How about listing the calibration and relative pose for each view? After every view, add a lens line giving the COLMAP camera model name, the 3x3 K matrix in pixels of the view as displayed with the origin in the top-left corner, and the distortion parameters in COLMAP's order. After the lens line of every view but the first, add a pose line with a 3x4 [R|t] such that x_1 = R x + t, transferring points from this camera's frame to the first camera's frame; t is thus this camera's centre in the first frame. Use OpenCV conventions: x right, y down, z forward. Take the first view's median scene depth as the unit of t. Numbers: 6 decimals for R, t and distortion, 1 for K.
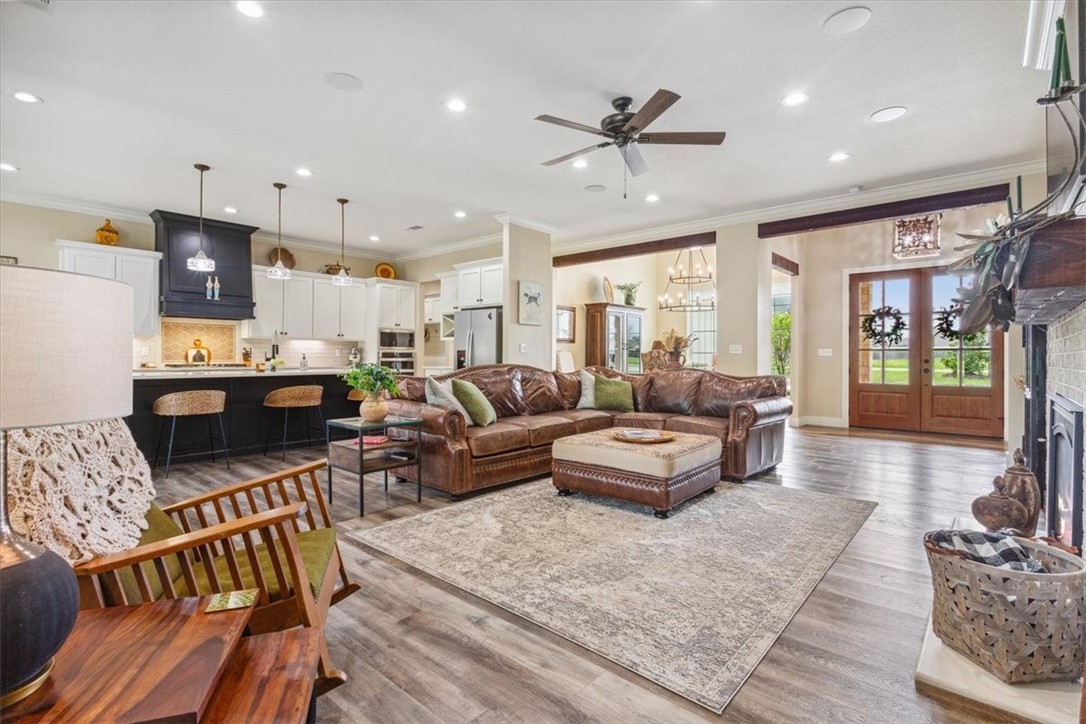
lens RADIAL K [[515.9, 0, 541.2], [0, 515.9, 364.8], [0, 0, 1]] dist [0.006198, 0.000514]
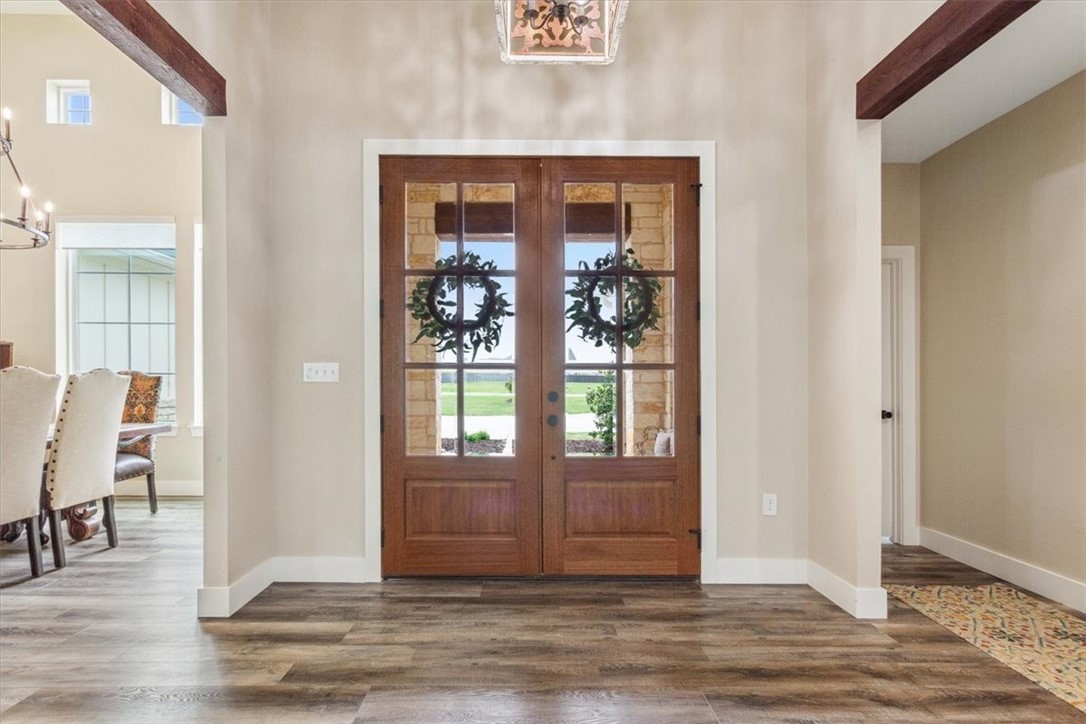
lens RADIAL K [[515.9, 0, 537.7], [0, 515.9, 372.2], [0, 0, 1]] dist [0.006198, 0.000514]
pose [[0.742881, 0.000101, 0.669424, 0.452998], [0.009350, 0.999901, -0.010527, -0.020166], [-0.669358, 0.014080, 0.742806, 0.685744]]
